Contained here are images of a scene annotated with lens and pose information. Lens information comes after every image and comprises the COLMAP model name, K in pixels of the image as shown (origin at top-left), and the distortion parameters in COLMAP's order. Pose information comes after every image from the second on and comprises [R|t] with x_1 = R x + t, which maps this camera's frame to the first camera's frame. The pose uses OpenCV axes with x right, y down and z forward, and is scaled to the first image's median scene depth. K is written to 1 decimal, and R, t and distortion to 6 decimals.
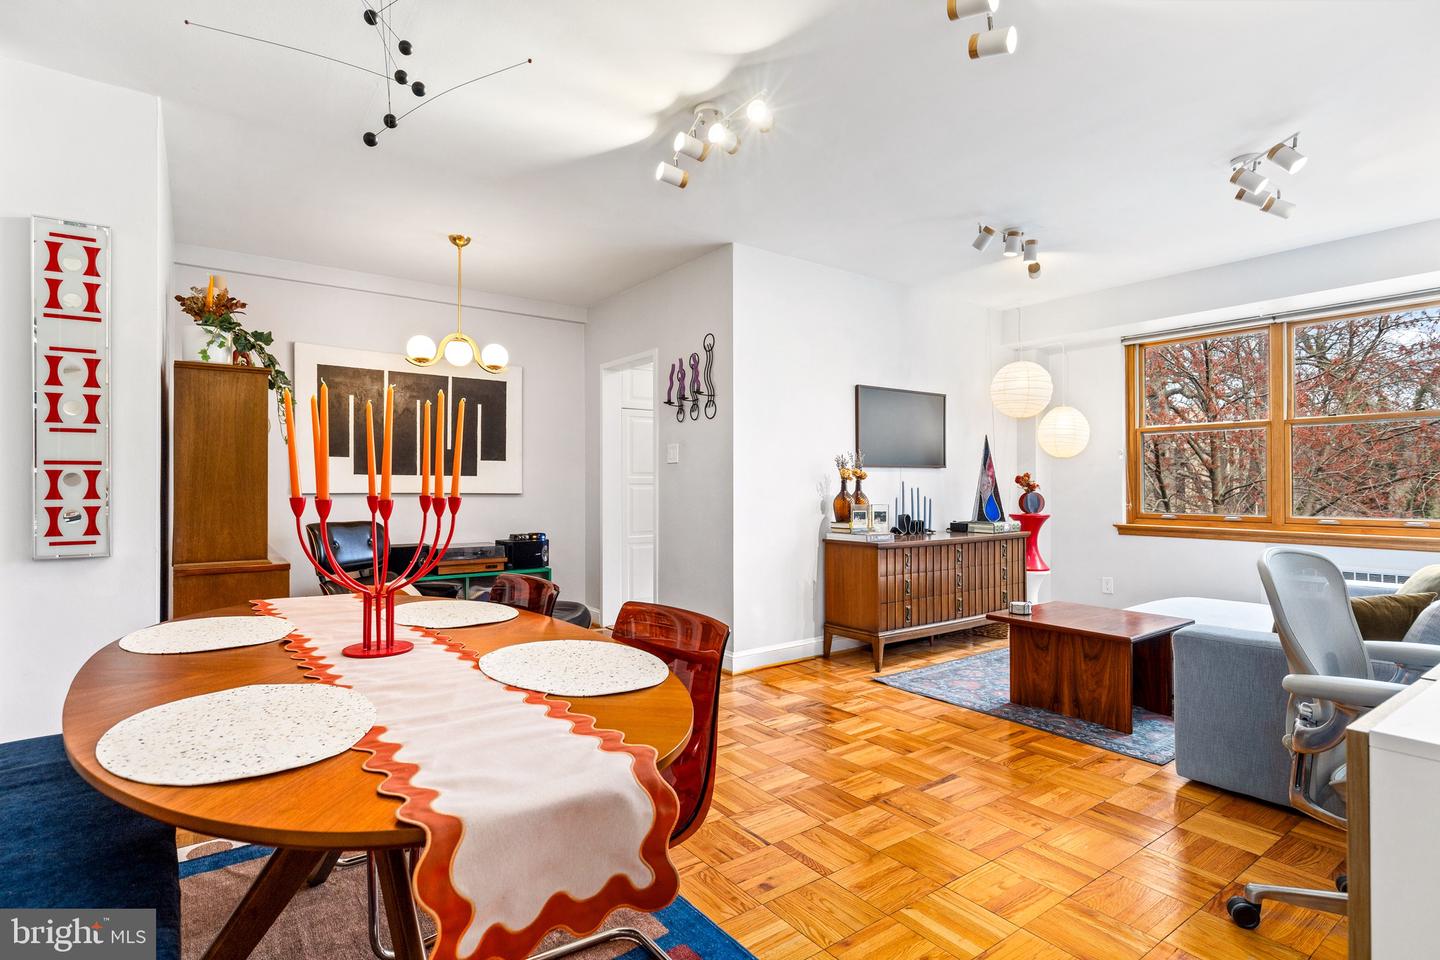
lens RADIAL K [[707.9, 0, 714.6], [0, 707.9, 479.9], [0, 0, 1]] dist [0.000690, -0.001290]
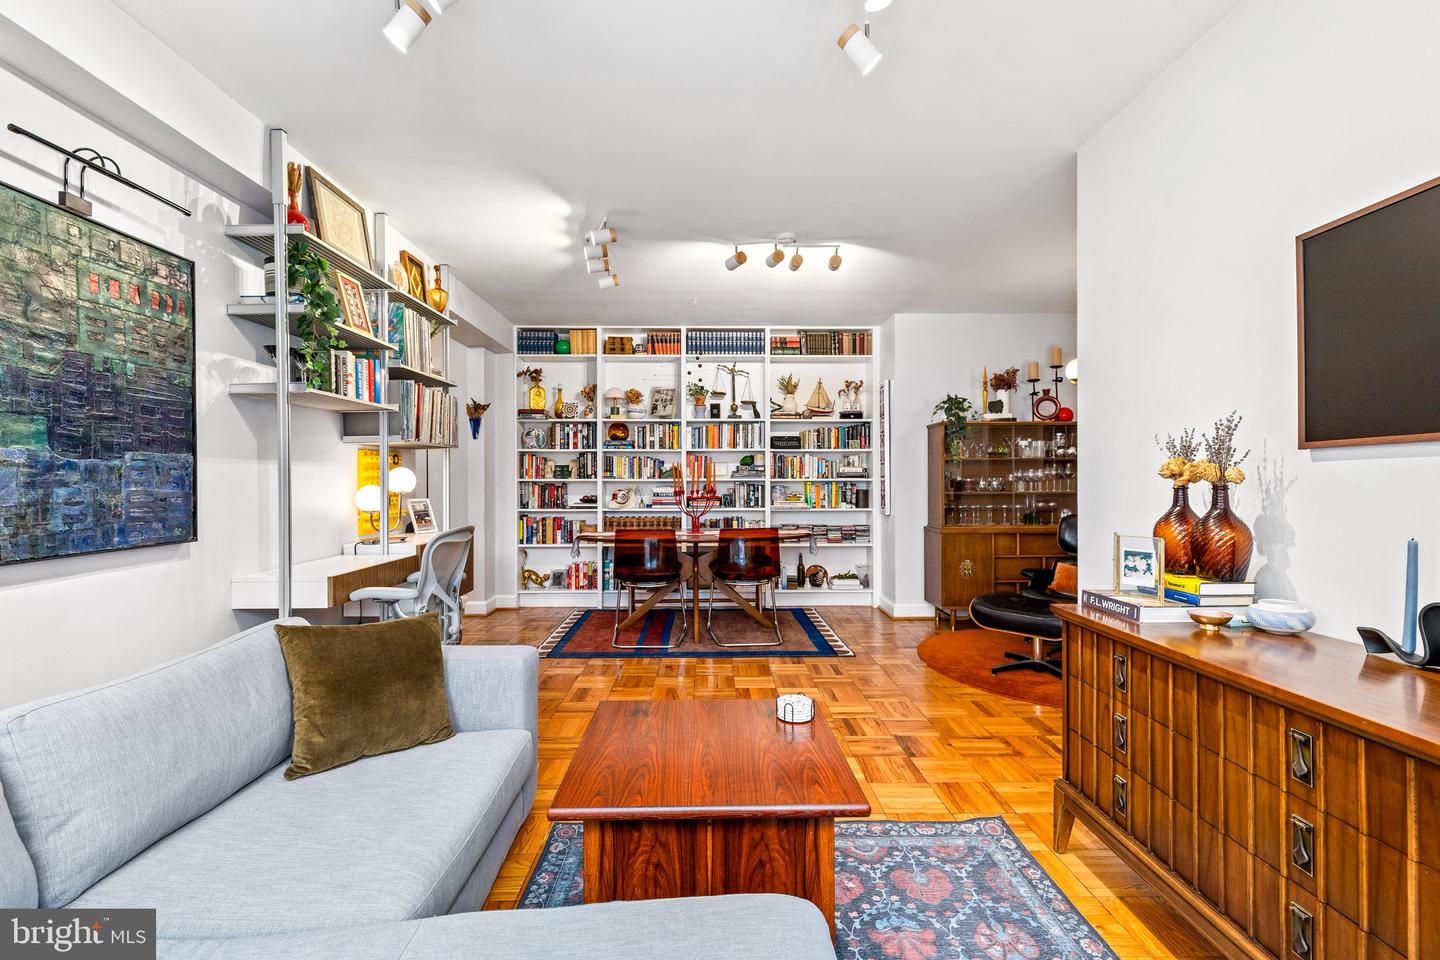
lens RADIAL K [[645.3, 0, 710.9], [0, 645.3, 482.7], [0, 0, 1]] dist [0.009345, -0.003069]
pose [[-0.583746, 0.004066, -0.811926, 0.760836], [0.009483, 0.999953, -0.001810, -0.002615], [0.811881, -0.008756, -0.583757, 1.062092]]
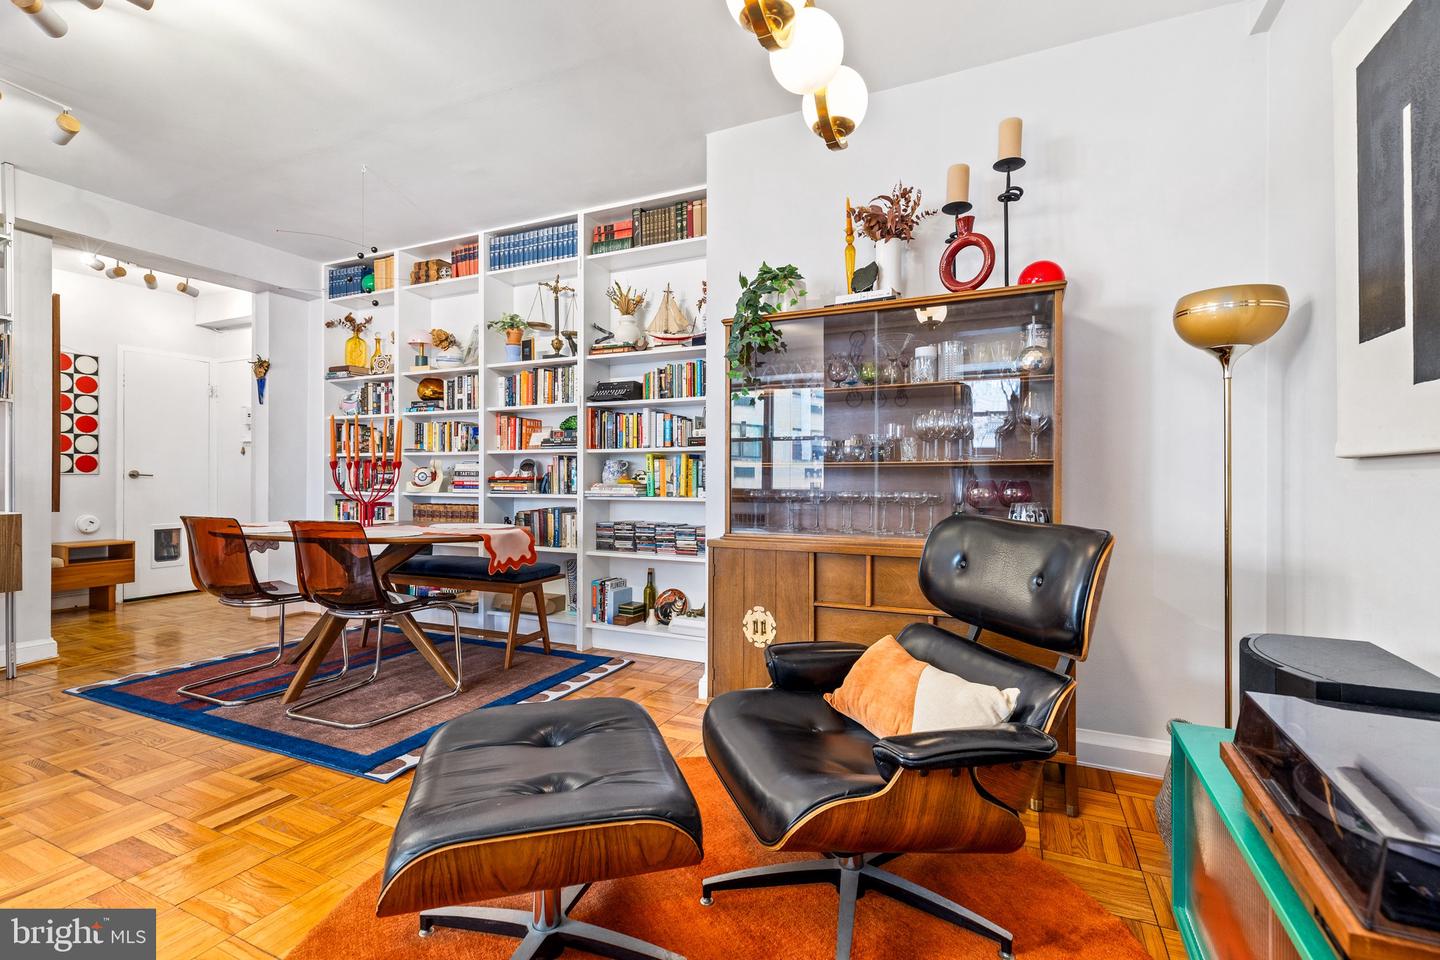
lens RADIAL K [[645.3, 0, 710.6], [0, 645.3, 478.9], [0, 0, 1]] dist [0.009345, -0.003069]
pose [[-0.876060, 0.001226, -0.482201, -0.157679], [0.003273, 0.999989, -0.003404, 0.032178], [0.482192, -0.004560, -0.876054, 1.213415]]
